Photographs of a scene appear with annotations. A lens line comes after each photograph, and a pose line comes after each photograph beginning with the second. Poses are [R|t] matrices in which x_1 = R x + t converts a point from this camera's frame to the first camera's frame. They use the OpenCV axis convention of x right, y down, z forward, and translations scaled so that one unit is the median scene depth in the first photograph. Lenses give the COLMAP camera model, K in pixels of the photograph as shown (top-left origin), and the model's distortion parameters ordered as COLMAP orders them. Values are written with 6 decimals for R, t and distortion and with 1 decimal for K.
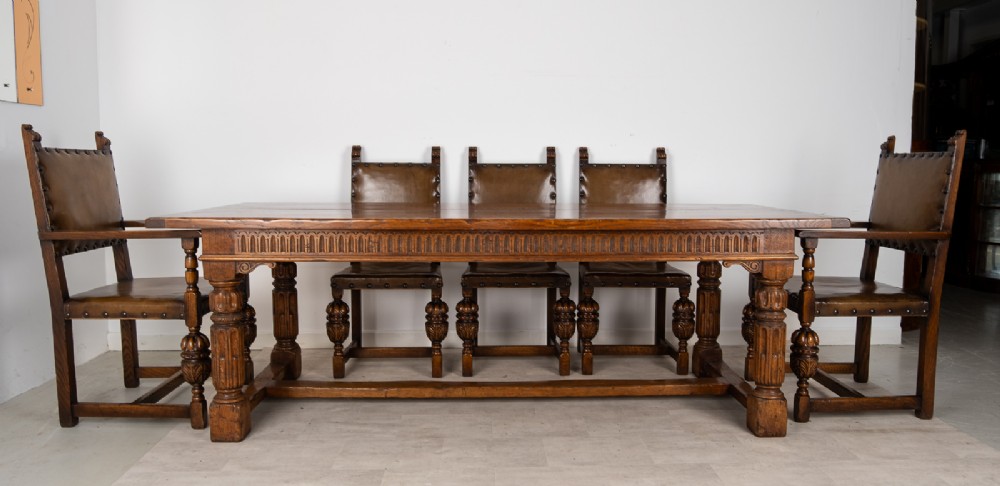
lens RADIAL K [[744.7, 0, 507.3], [0, 744.7, 232.4], [0, 0, 1]] dist [-0.026998, 0.010517]
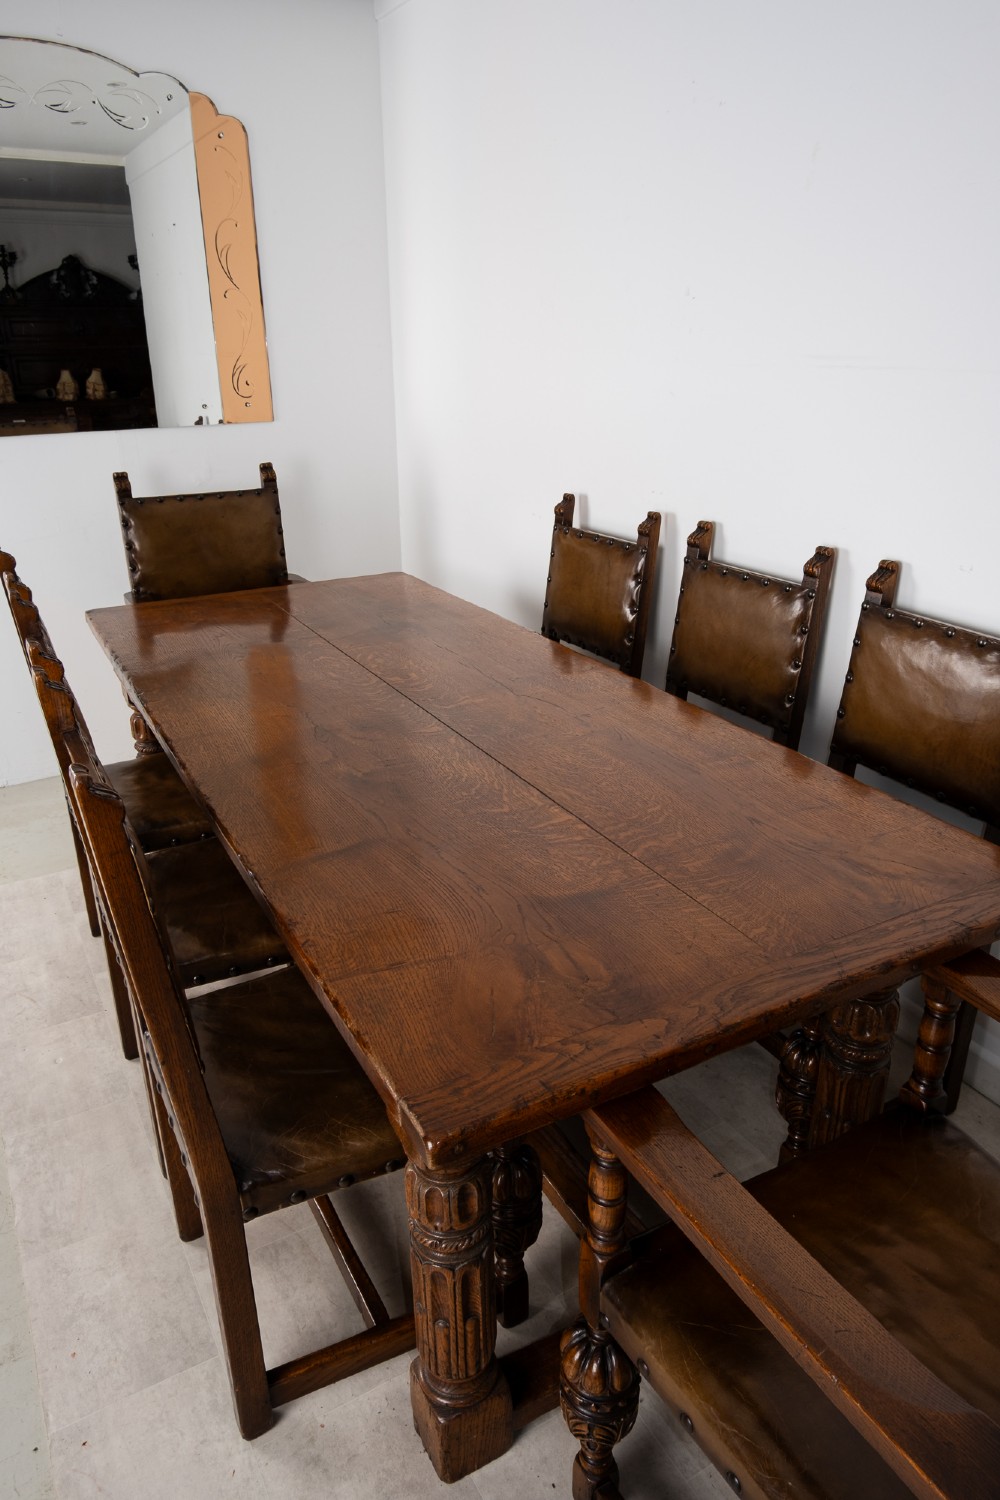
lens RADIAL K [[996.7, 0, 505.0], [0, 996.7, 756.8], [0, 0, 1]] dist [-0.025329, 0.006552]
pose [[0.457280, 0.331583, -0.825196, 0.665429], [-0.067419, 0.938147, 0.339609, -0.254858], [0.886764, -0.099663, 0.451351, 0.796665]]
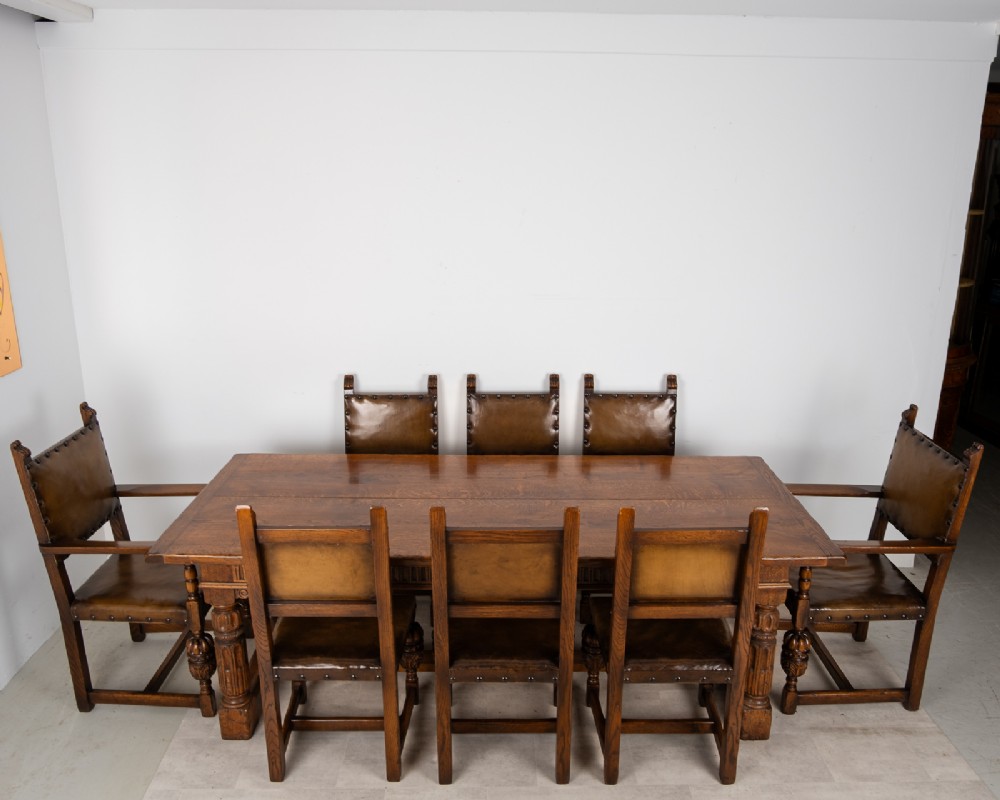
lens RADIAL K [[828.8, 0, 498.8], [0, 828.8, 403.9], [0, 0, 1]] dist [-0.022965, 0.009064]
pose [[0.999576, 0.007256, -0.028194, 0.025436], [-0.001520, 0.980125, 0.198374, -0.398482], [0.029073, -0.198247, 0.979721, -0.049001]]
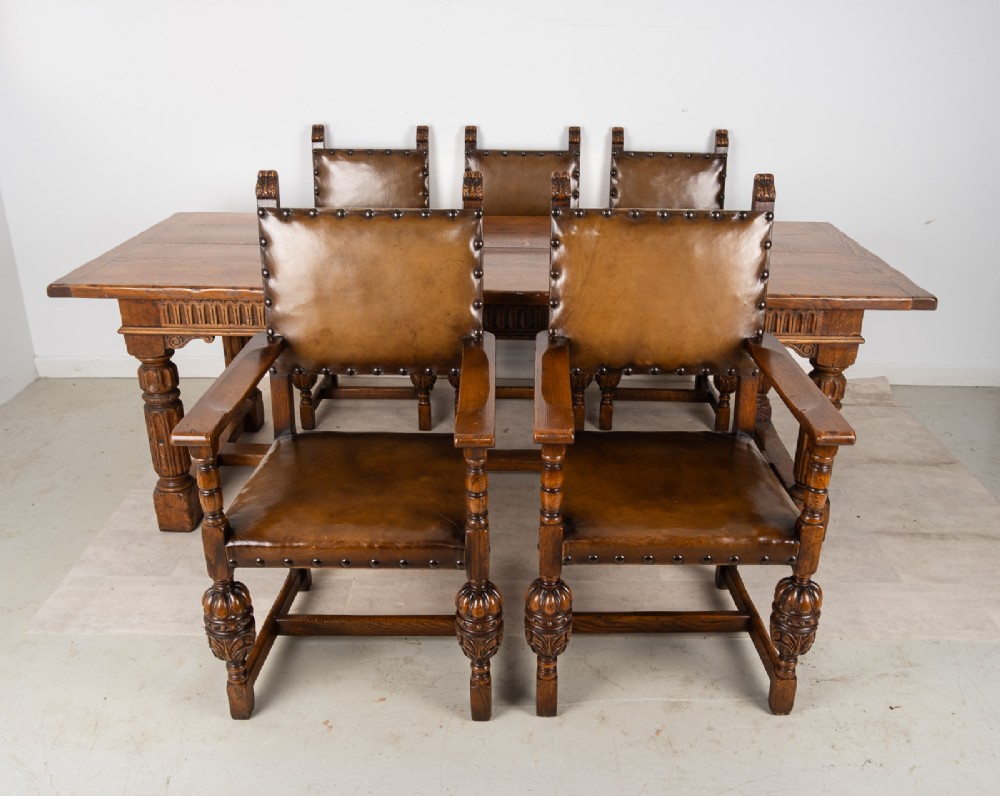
lens RADIAL K [[931.2, 0, 507.4], [0, 931.2, 433.3], [0, 0, 1]] dist [-0.021880, -0.014007]
pose [[0.998804, 0.025297, -0.041840, 0.052491], [-0.010138, 0.944302, 0.328923, -0.181608], [0.047831, -0.328106, 0.943429, 0.016595]]
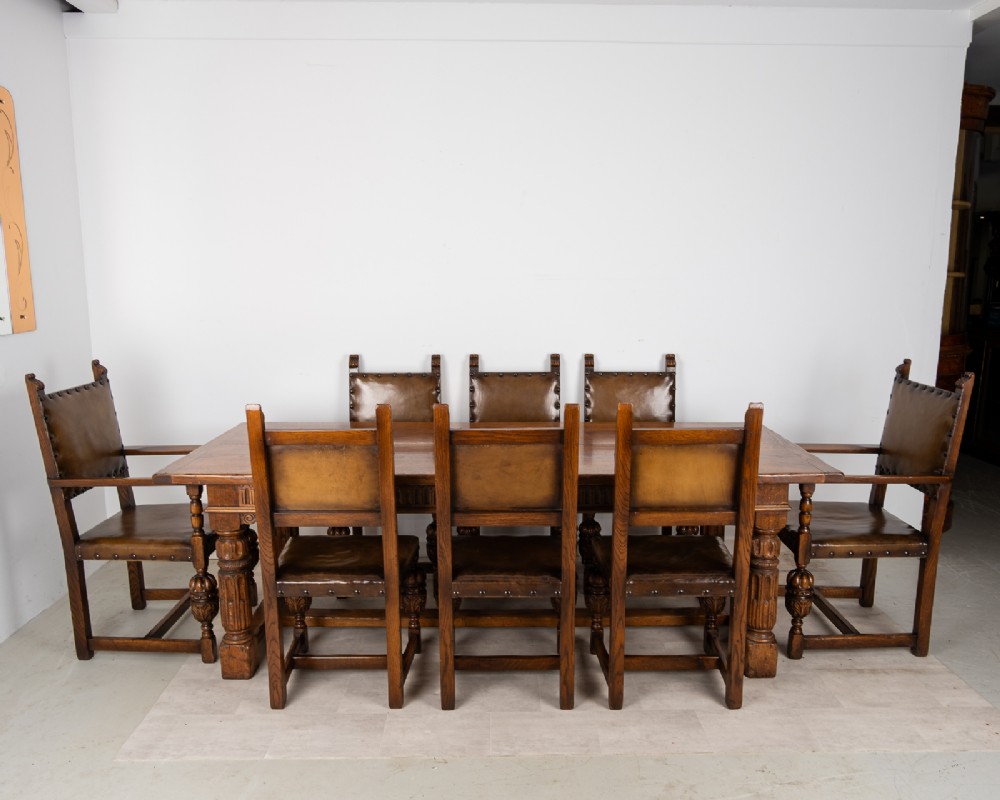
lens RADIAL K [[844.2, 0, 498.7], [0, 844.2, 432.5], [0, 0, 1]] dist [-0.012479, 0.006239]
pose [[0.999479, 0.000042, -0.032291, 0.029103], [0.003267, 0.994734, 0.102434, -0.175223], [0.032125, -0.102486, 0.994216, -0.132643]]
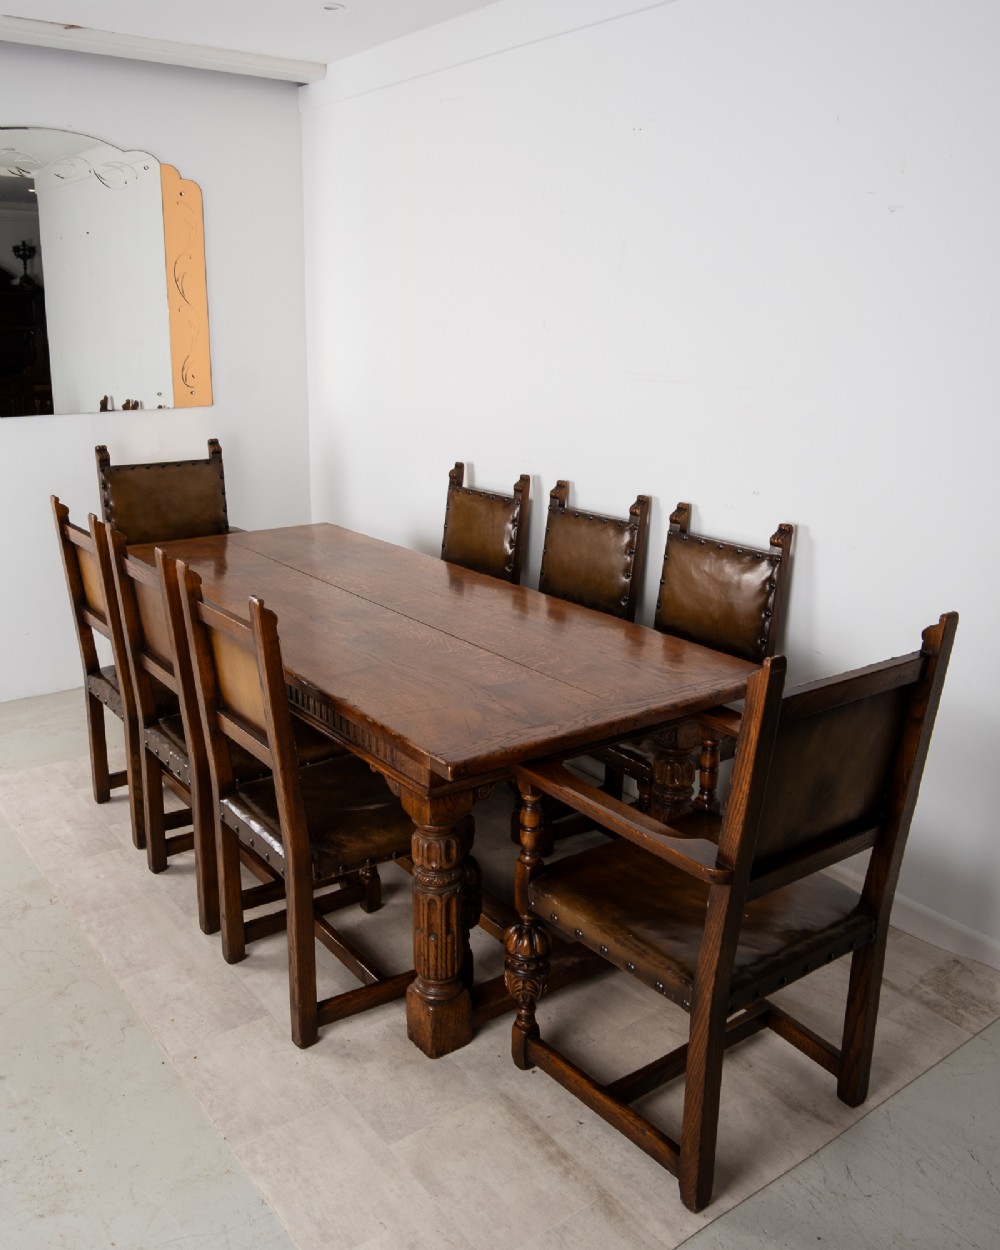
lens RADIAL K [[1055.3, 0, 463.6], [0, 1055.3, 603.1], [0, 0, 1]] dist [-0.012479, 0.006239]
pose [[0.551343, 0.213430, -0.806516, 0.988573], [-0.076015, 0.975553, 0.206199, -0.277442], [0.830808, -0.052379, 0.554088, 0.523482]]
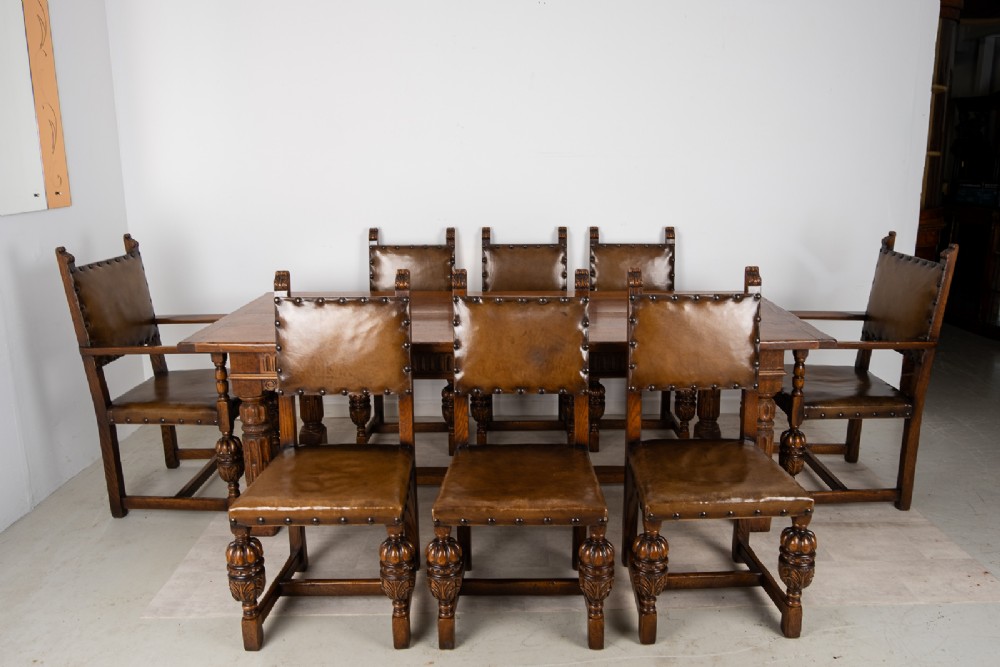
lens RADIAL K [[749.8, 0, 519.6], [0, 749.8, 315.3], [0, 0, 1]] dist [-0.028431, 0.013014]
pose [[0.999751, -0.002007, -0.022208, 0.031222], [0.004788, 0.992033, 0.125888, -0.173384], [0.021778, -0.125963, 0.991796, -0.055966]]
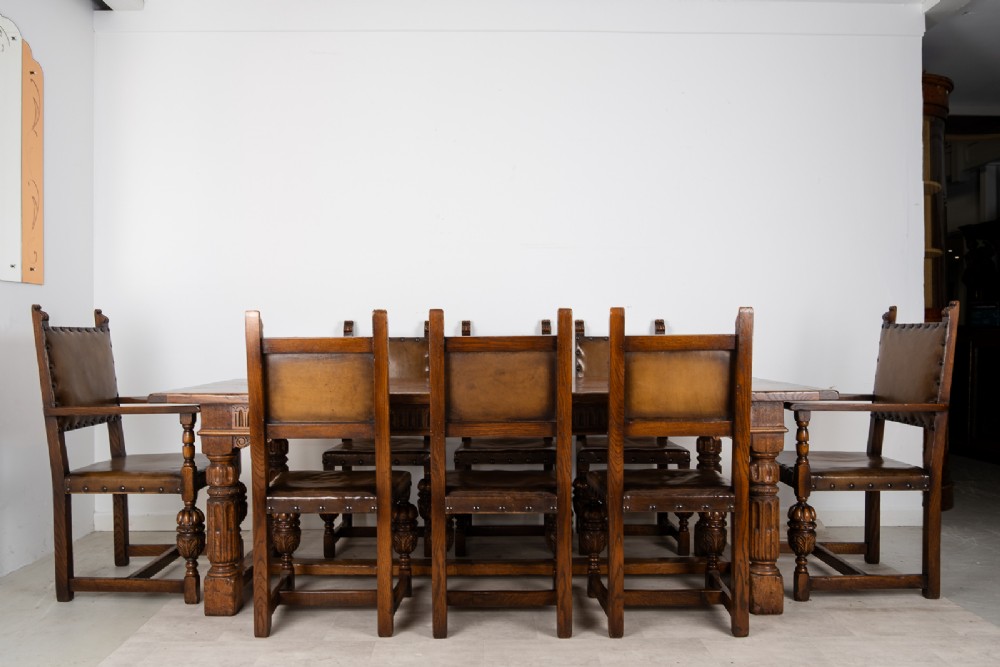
lens RADIAL K [[845.2, 0, 477.6], [0, 845.2, 343.6], [0, 0, 1]] dist [-0.014089, -0.011238]
pose [[0.999063, -0.007745, -0.042589, 0.022201], [0.004358, 0.996860, -0.079062, 0.004983], [0.043068, 0.078803, 0.995960, -0.148366]]
